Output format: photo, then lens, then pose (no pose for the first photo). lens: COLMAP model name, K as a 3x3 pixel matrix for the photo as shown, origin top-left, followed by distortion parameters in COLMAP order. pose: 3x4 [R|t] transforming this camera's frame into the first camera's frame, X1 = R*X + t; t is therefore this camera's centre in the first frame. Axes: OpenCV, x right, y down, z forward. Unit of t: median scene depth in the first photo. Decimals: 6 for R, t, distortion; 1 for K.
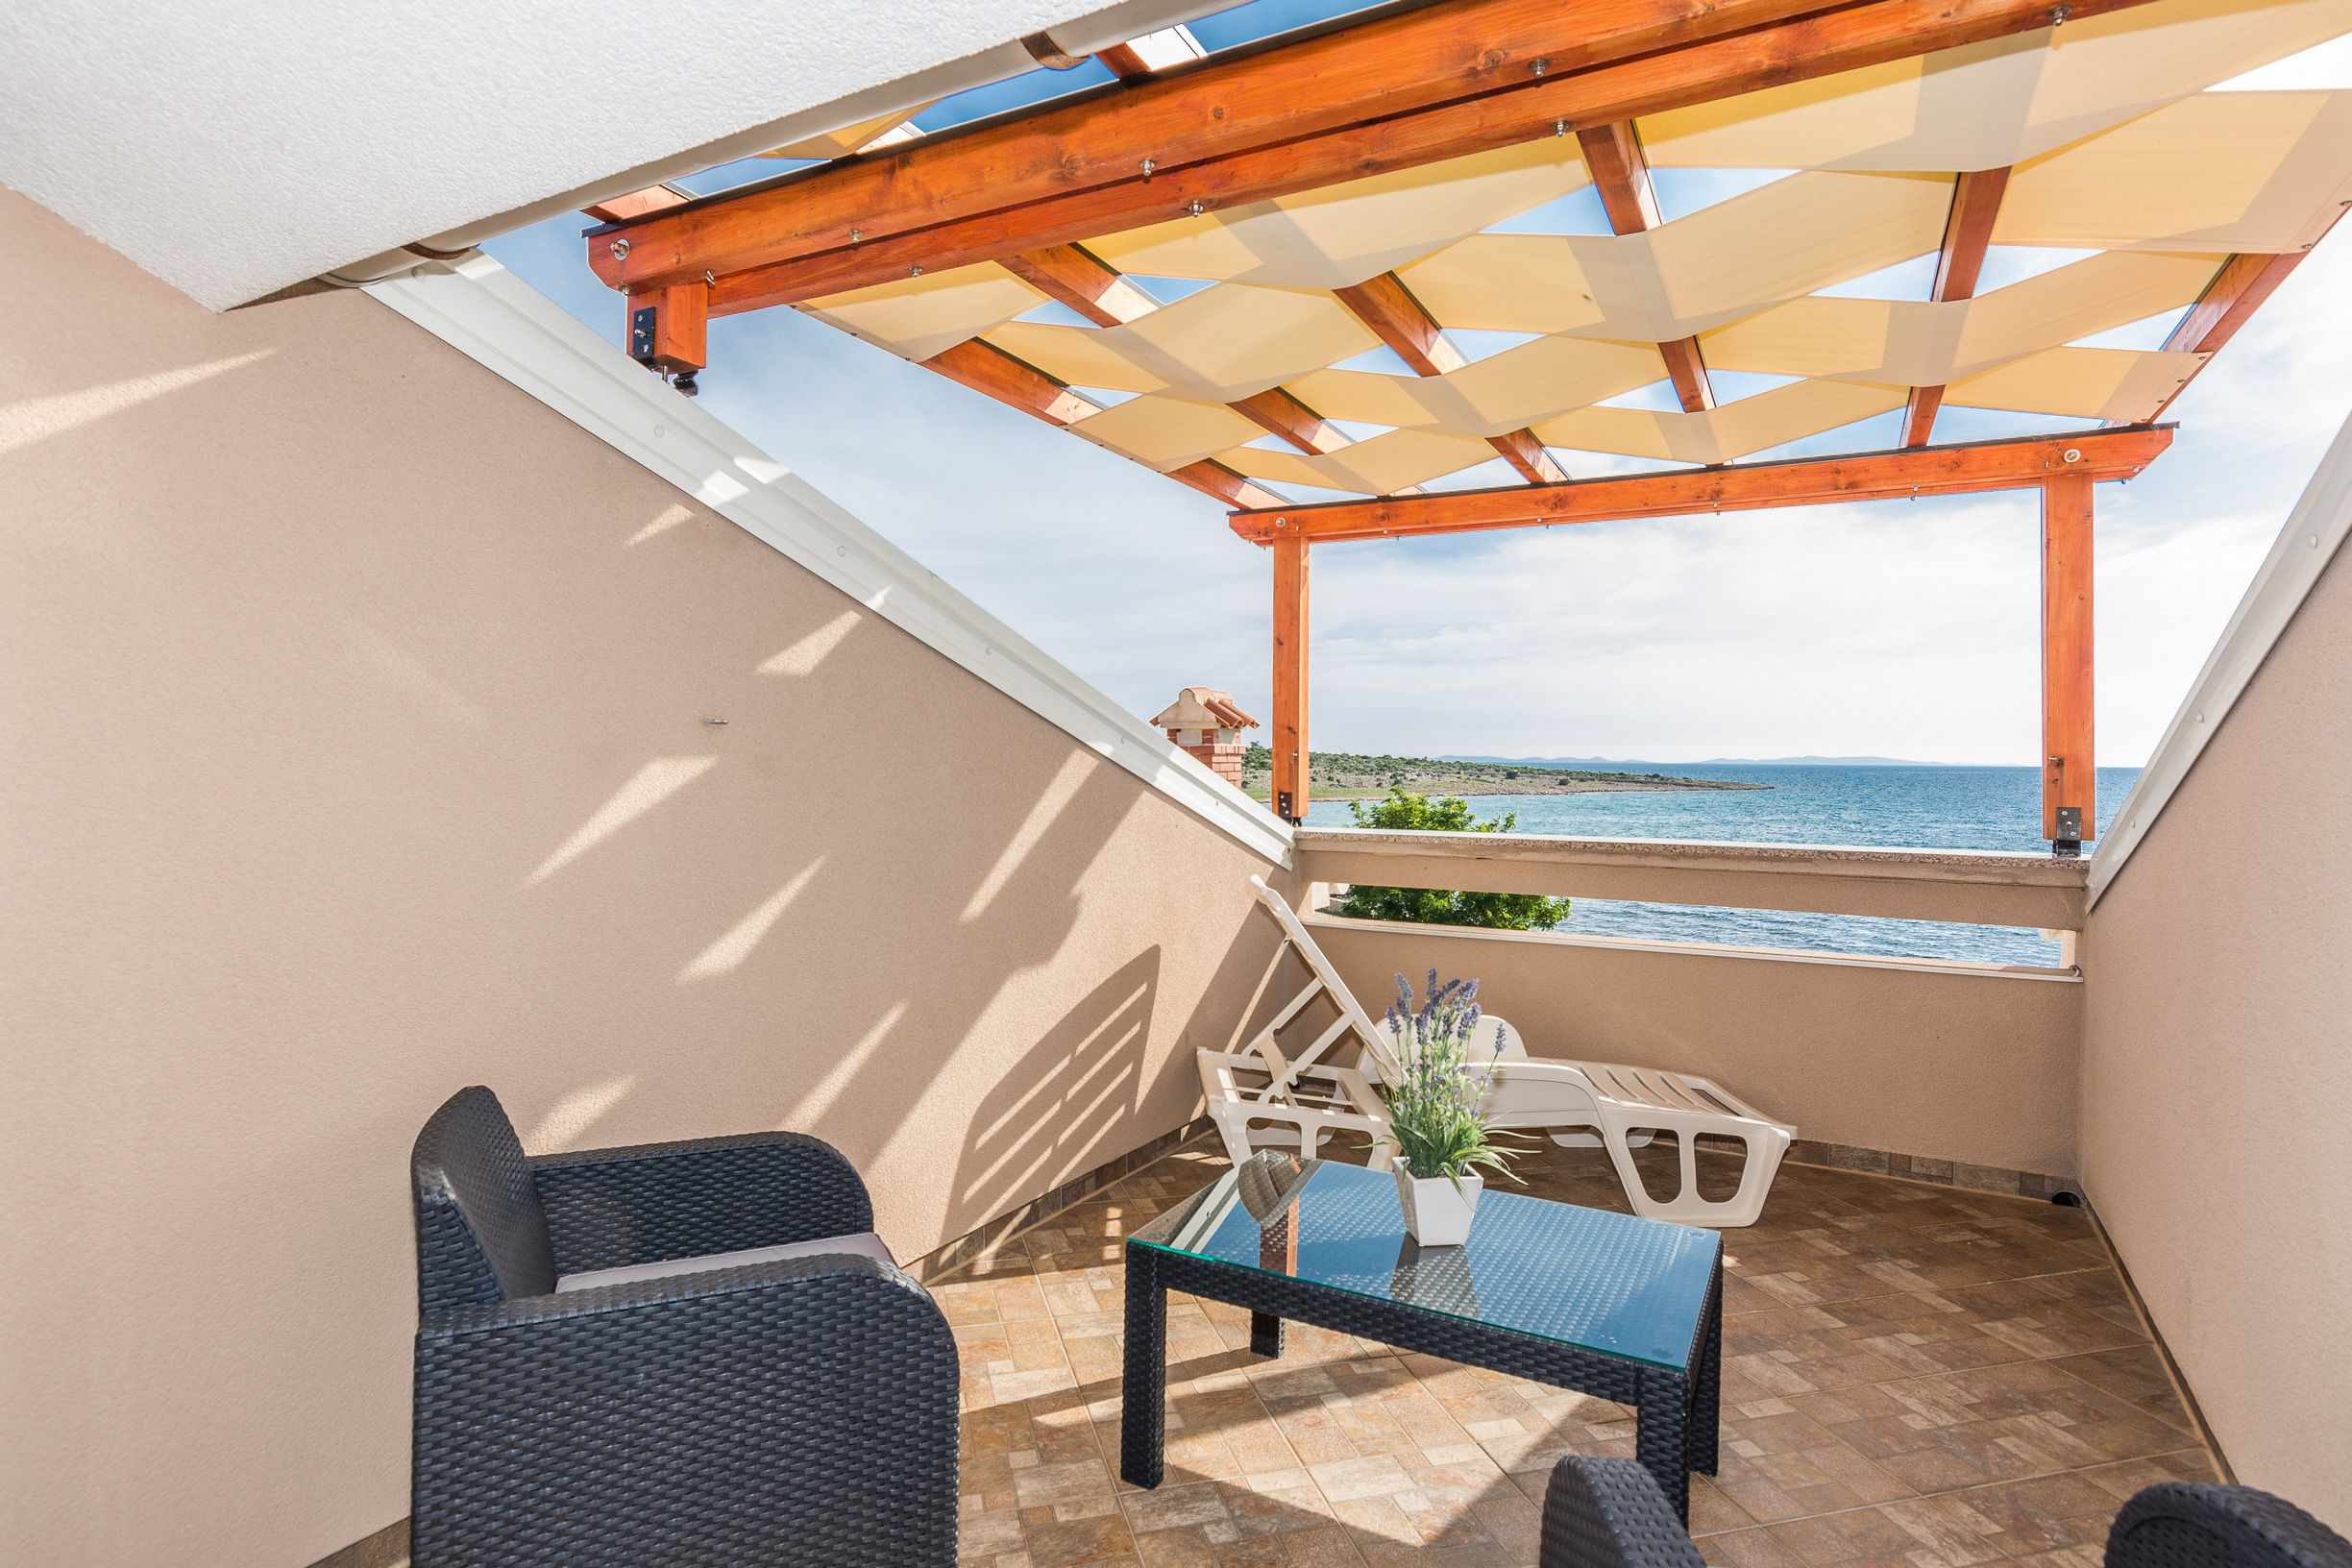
lens RADIAL K [[1207.6, 0, 1176.0], [0, 1207.6, 784.0], [0, 0, 1]] dist [-0.000232, -0.000290]
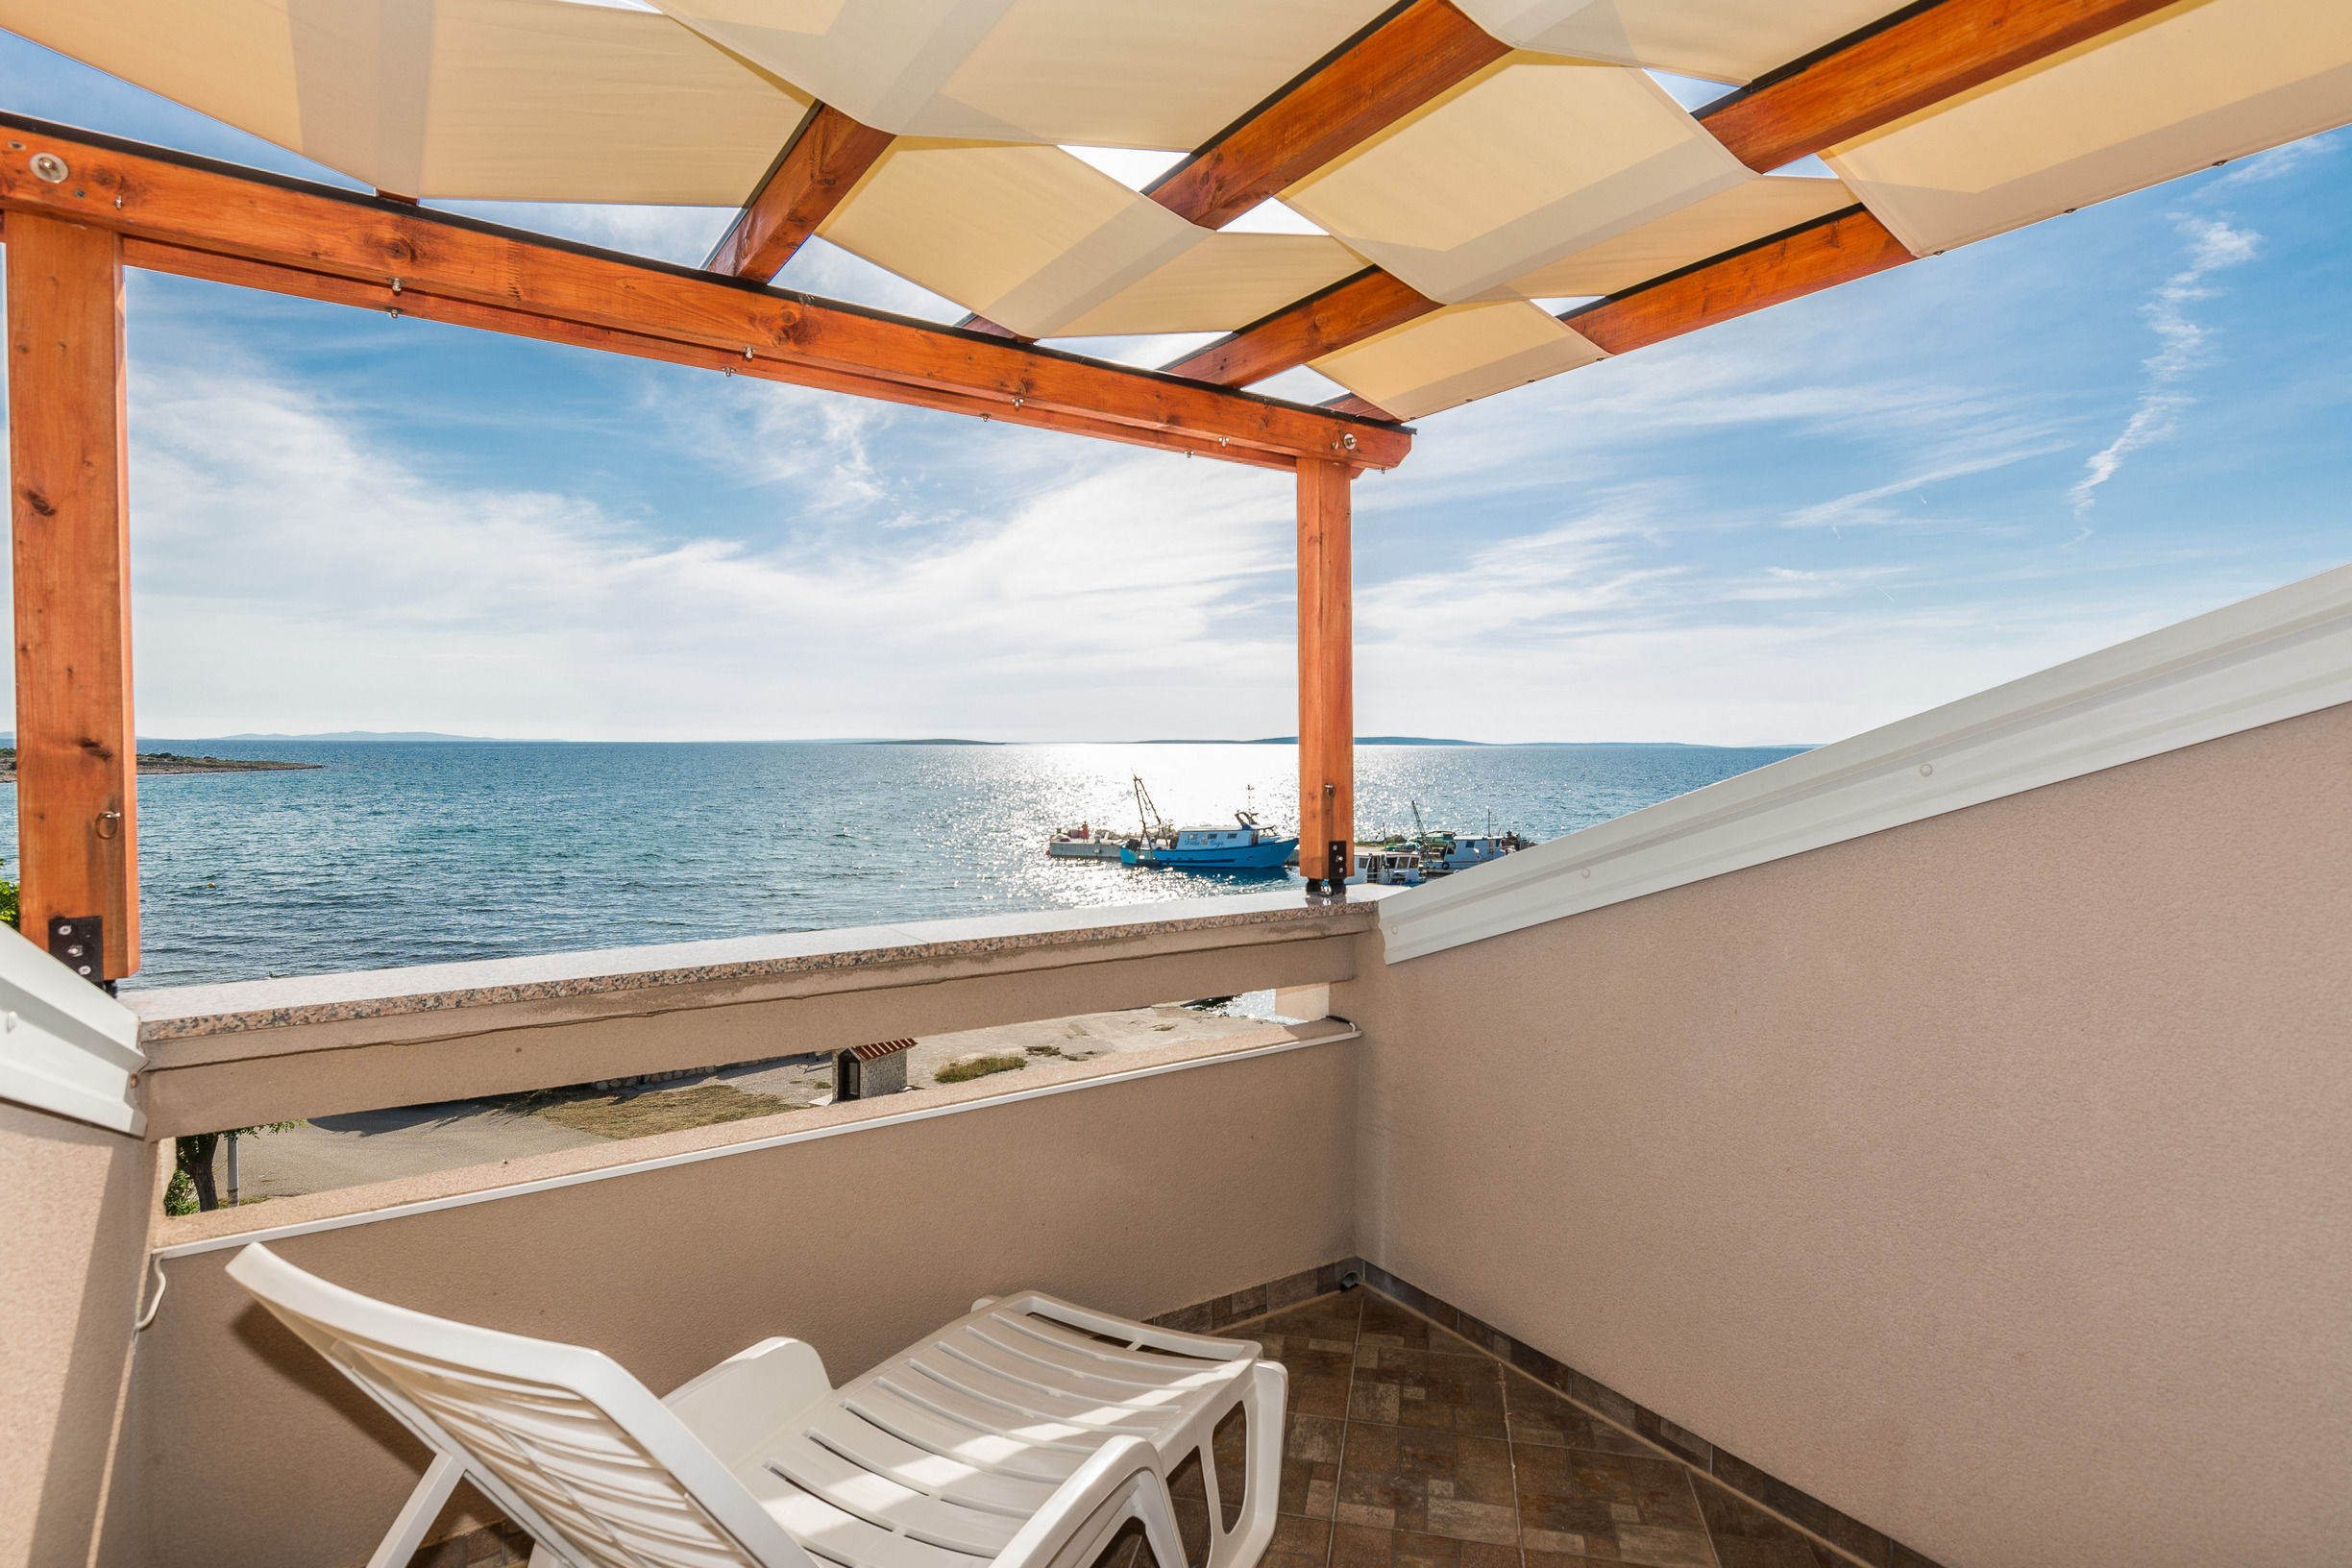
lens RADIAL K [[1207.6, 0, 1176.0], [0, 1207.6, 784.0], [0, 0, 1]] dist [-0.000232, -0.000290]
pose [[0.476420, -0.031393, 0.878657, -0.092308], [0.018641, 0.999498, 0.025603, -0.046786], [-0.879020, 0.004181, 0.476766, 0.673775]]
